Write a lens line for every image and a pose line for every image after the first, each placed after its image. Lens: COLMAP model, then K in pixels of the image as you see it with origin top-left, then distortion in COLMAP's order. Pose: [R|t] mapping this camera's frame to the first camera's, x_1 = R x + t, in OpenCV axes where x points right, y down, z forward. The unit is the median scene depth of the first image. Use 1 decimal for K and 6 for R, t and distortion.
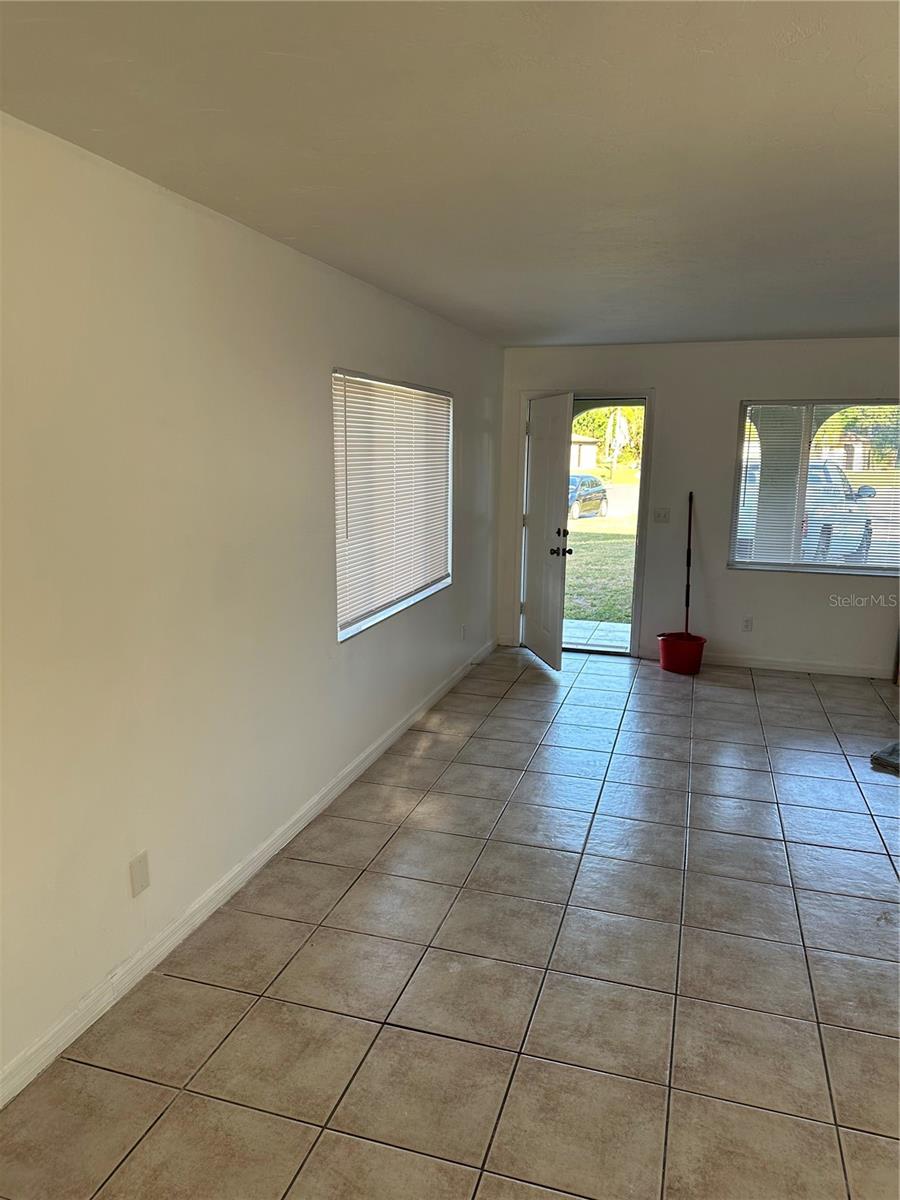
lens RADIAL K [[825.7, 0, 446.7], [0, 825.7, 595.6], [0, 0, 1]] dist [0.011485, -0.004032]
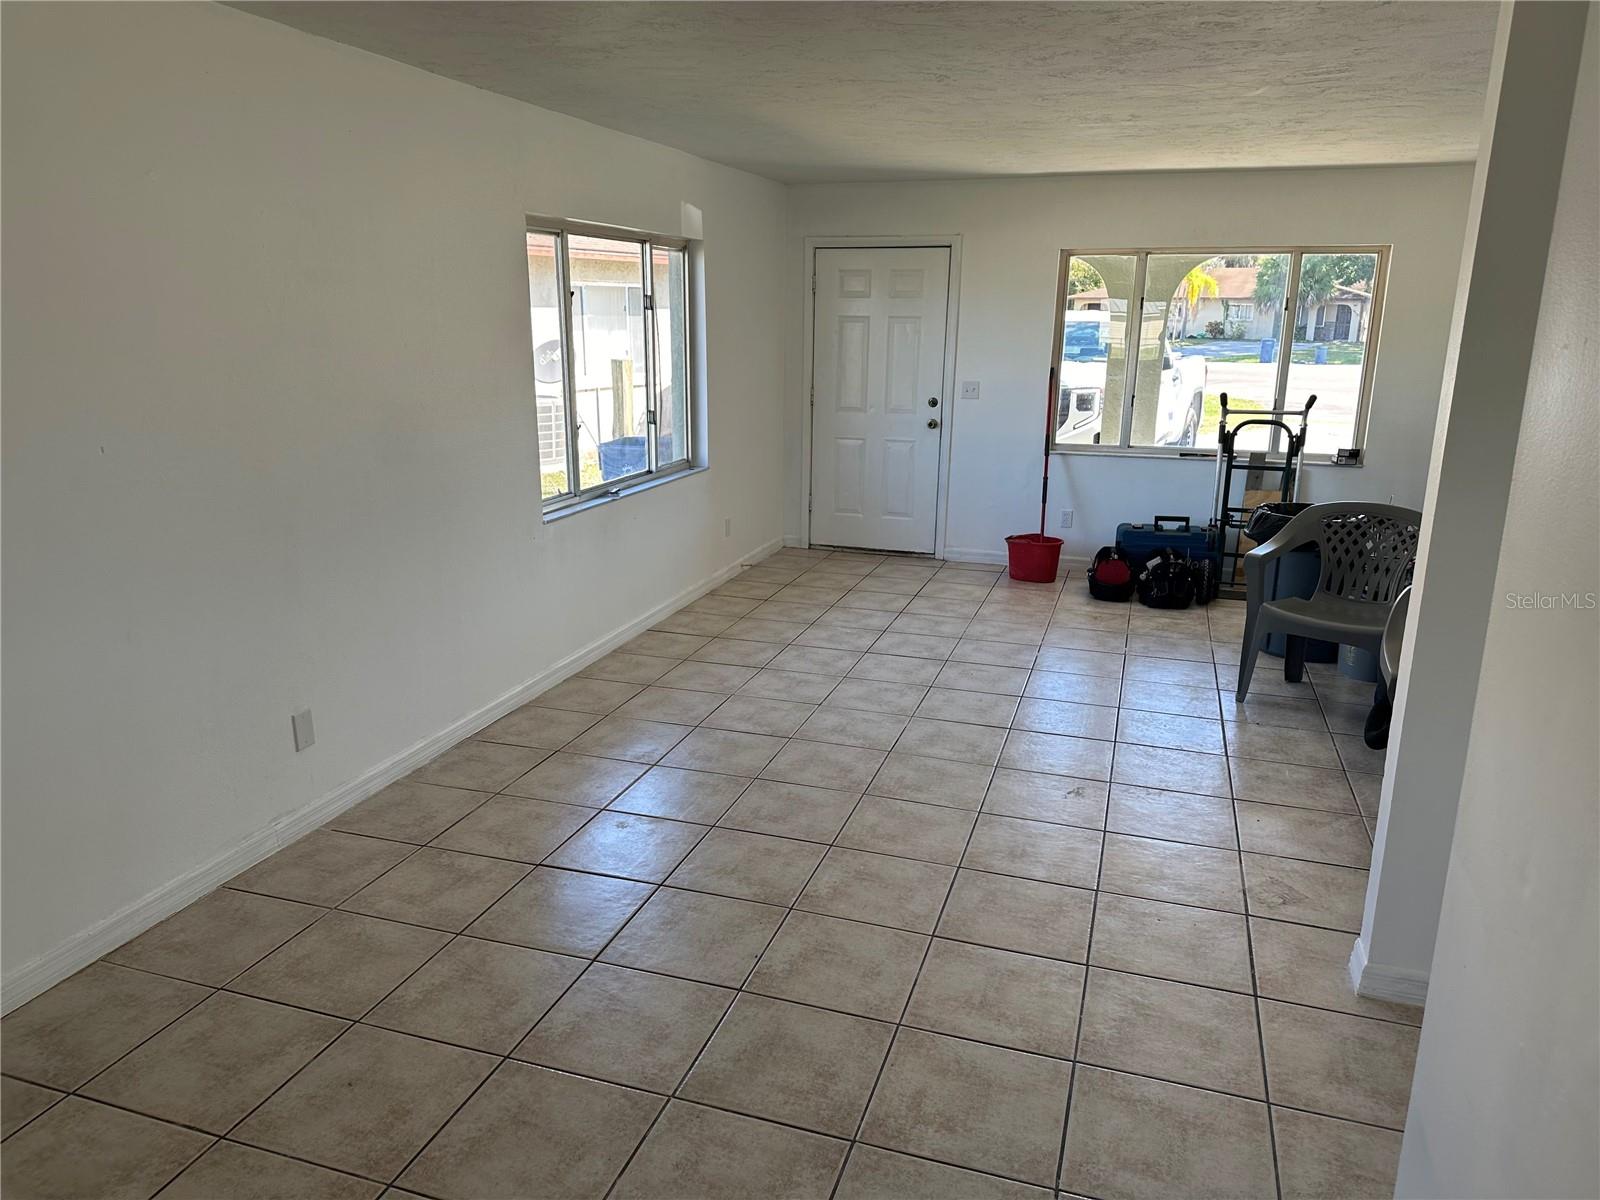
lens RADIAL K [[1100.9, 0, 804.4], [0, 1100.9, 606.4], [0, 0, 1]] dist [0.011485, -0.004032]
pose [[0.999892, 0.005454, -0.013675, 0.248940], [-0.004354, 0.996848, 0.079215, 0.079199], [0.014064, -0.079147, 0.996764, -0.304451]]
